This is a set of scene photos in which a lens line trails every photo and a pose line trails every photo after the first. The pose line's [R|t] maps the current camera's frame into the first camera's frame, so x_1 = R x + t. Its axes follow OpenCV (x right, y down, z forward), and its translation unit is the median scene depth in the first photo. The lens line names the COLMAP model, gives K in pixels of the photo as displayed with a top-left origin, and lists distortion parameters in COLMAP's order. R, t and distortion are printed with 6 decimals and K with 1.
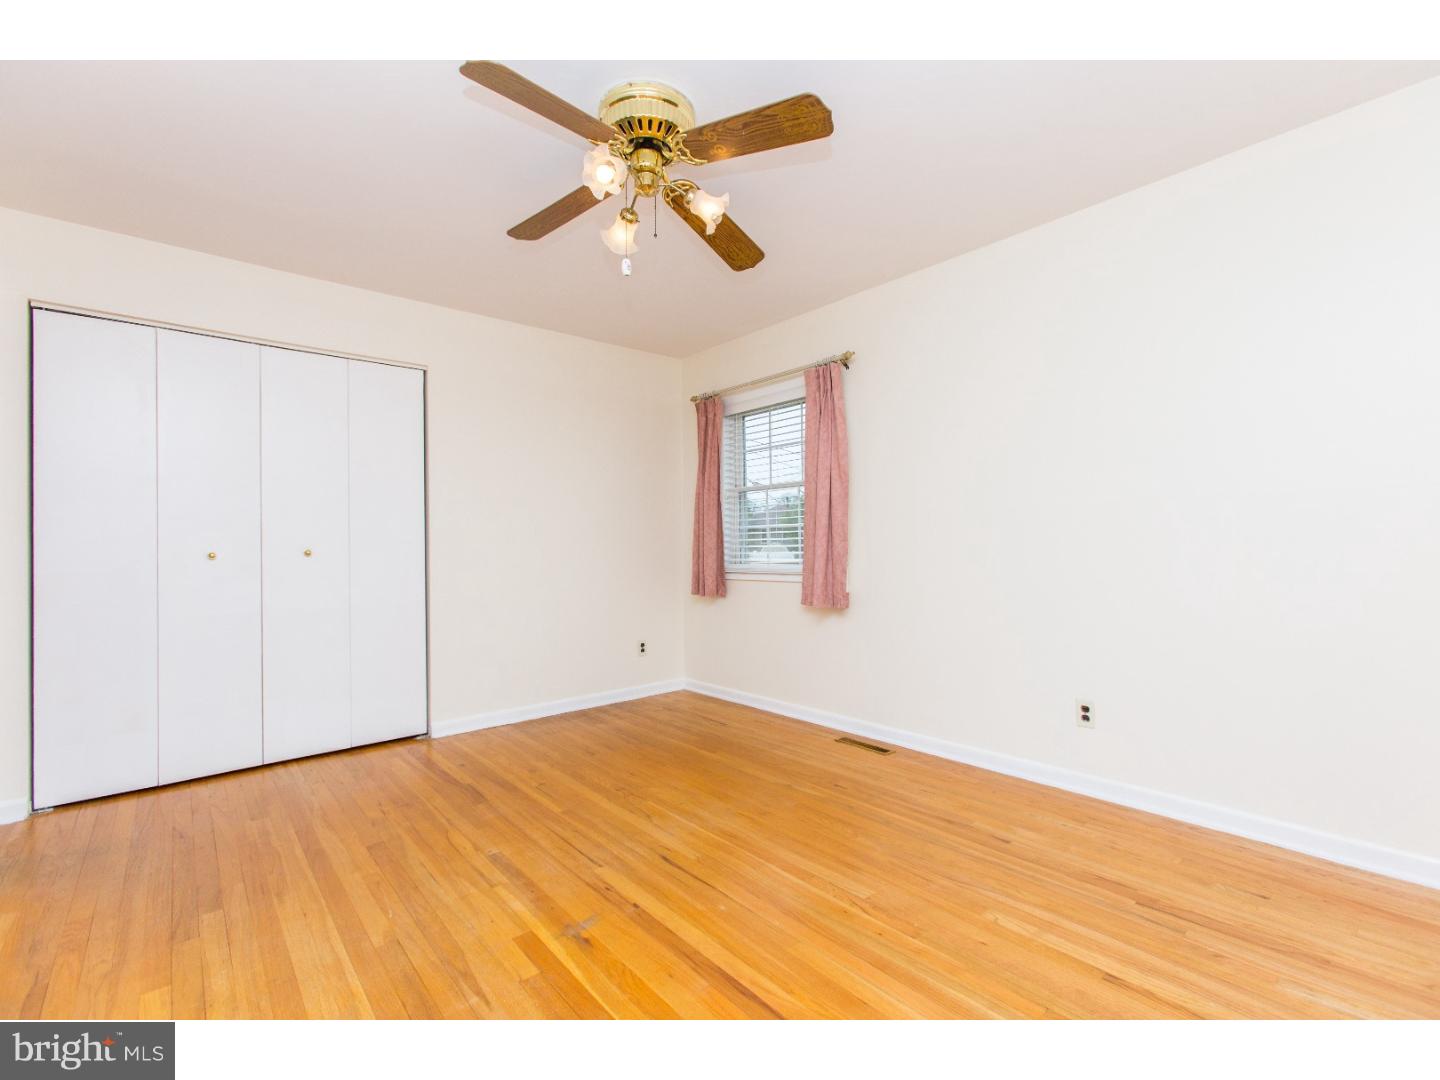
lens RADIAL K [[633.3, 0, 720.0], [0, 633.3, 540.0], [0, 0, 1]] dist [-0.016143, 0.010319]
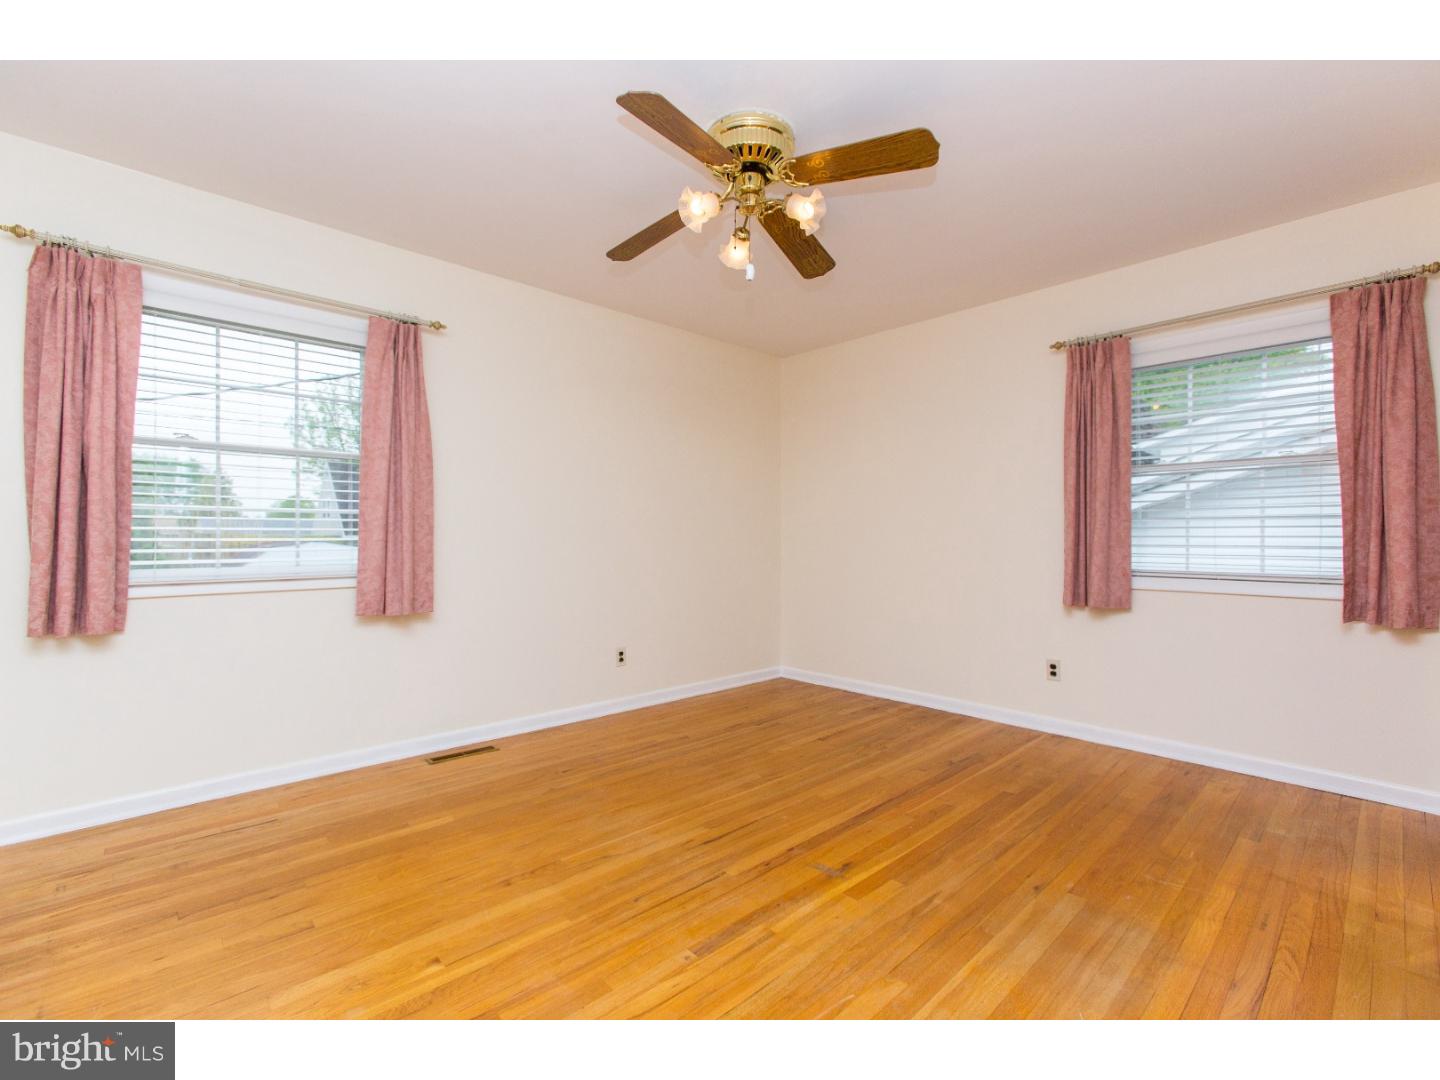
lens RADIAL K [[633.3, 0, 720.0], [0, 633.3, 540.0], [0, 0, 1]] dist [-0.016143, 0.010319]
pose [[-0.031449, 0.012551, 0.999427, -1.018032], [-0.012680, 0.999836, -0.012955, 0.021348], [-0.999425, -0.013080, -0.031284, 0.920460]]
